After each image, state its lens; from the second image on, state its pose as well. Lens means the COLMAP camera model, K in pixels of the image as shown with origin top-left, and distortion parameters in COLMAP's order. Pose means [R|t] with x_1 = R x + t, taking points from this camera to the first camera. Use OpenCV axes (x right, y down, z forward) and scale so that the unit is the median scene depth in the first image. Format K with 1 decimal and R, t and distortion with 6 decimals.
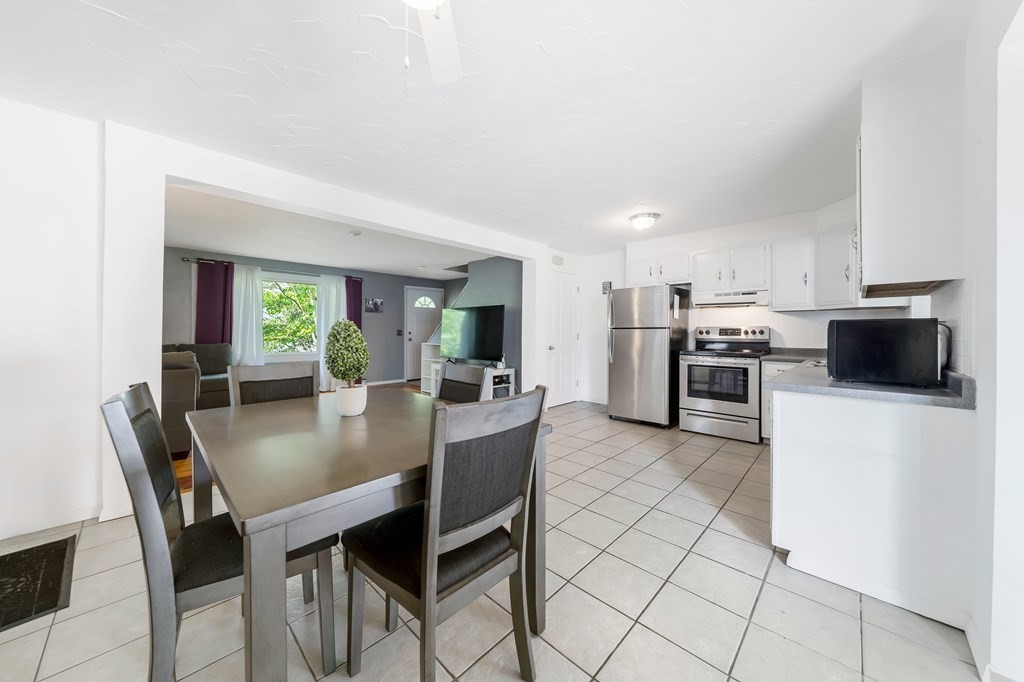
lens RADIAL K [[355.4, 0, 512.0], [0, 355.4, 331.7], [0, 0, 1]] dist [-0.000616, -0.000069]
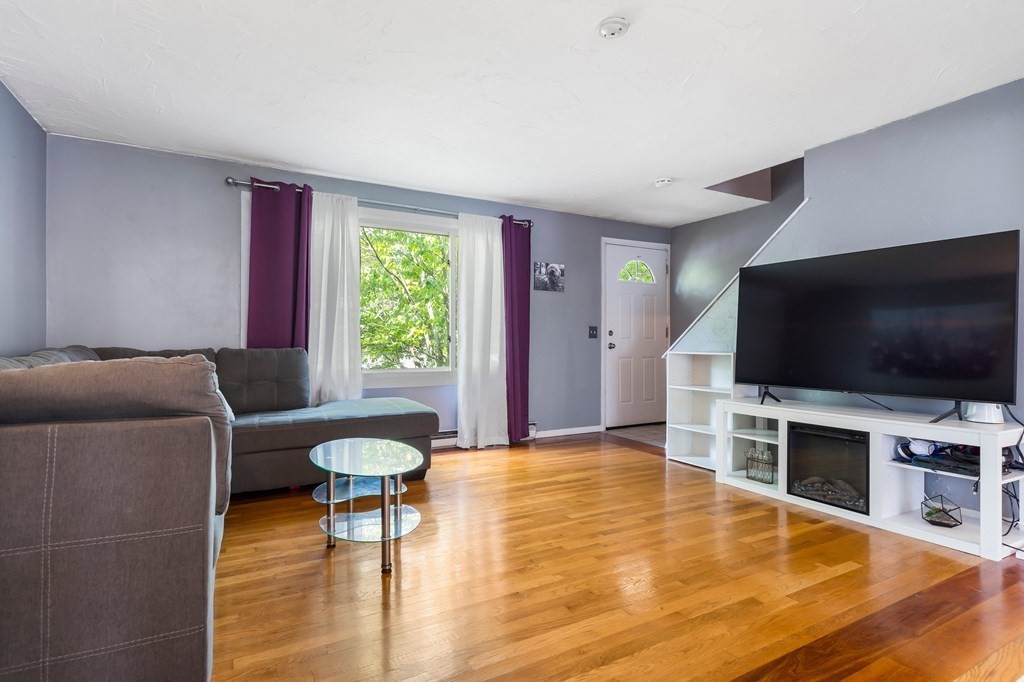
lens RADIAL K [[505.8, 0, 512.0], [0, 505.8, 341.0], [0, 0, 1]] dist [0.001415, -0.000023]
pose [[0.962630, -0.002266, -0.270809, -0.323710], [0.000584, 0.999980, -0.006291, 0.027438], [0.270818, 0.005898, 0.962612, 0.396584]]
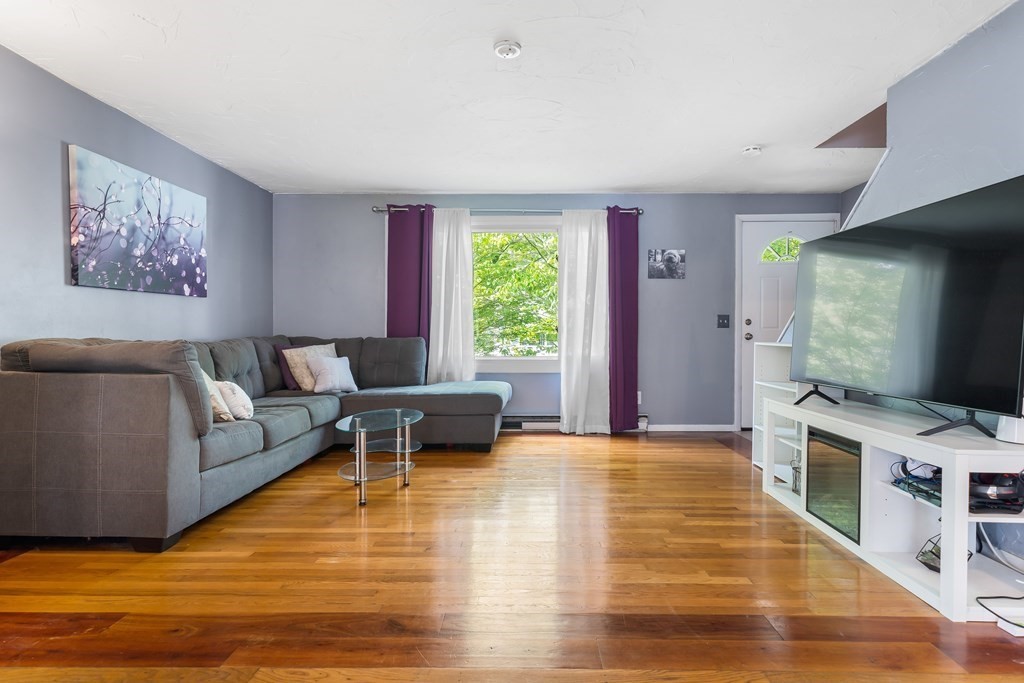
lens RADIAL K [[533.3, 0, 536.3], [0, 533.3, 337.6], [0, 0, 1]] dist [0.001800, 0.000657]
pose [[0.703797, 0.003658, -0.710392, -0.003550], [-0.000342, 0.999988, 0.004810, 0.028605], [0.710401, -0.003142, 0.703790, 0.489623]]
